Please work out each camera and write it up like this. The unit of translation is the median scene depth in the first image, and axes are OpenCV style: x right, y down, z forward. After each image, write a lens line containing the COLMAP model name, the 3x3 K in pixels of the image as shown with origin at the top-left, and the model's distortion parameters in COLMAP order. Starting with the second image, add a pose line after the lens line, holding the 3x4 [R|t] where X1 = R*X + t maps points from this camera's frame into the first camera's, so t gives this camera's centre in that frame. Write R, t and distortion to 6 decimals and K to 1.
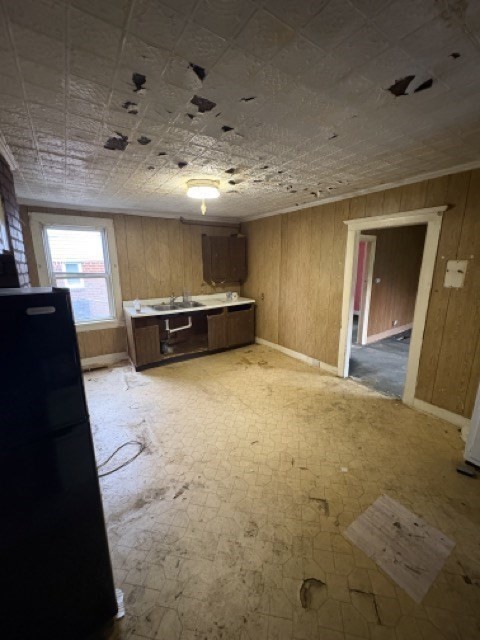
lens RADIAL K [[256.7, 0, 240.0], [0, 256.7, 320.0], [0, 0, 1]] dist [0.000483, 0.000054]
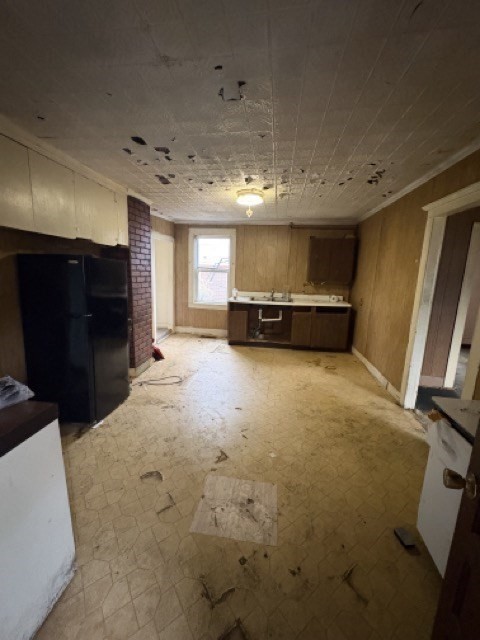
lens RADIAL K [[256.7, 0, 240.0], [0, 256.7, 320.0], [0, 0, 1]] dist [0.000483, 0.000054]
pose [[0.734755, 0.155651, -0.660233, 0.486569], [-0.184795, 0.982434, 0.025957, 0.035023], [0.652675, 0.102936, 0.750612, 0.062198]]
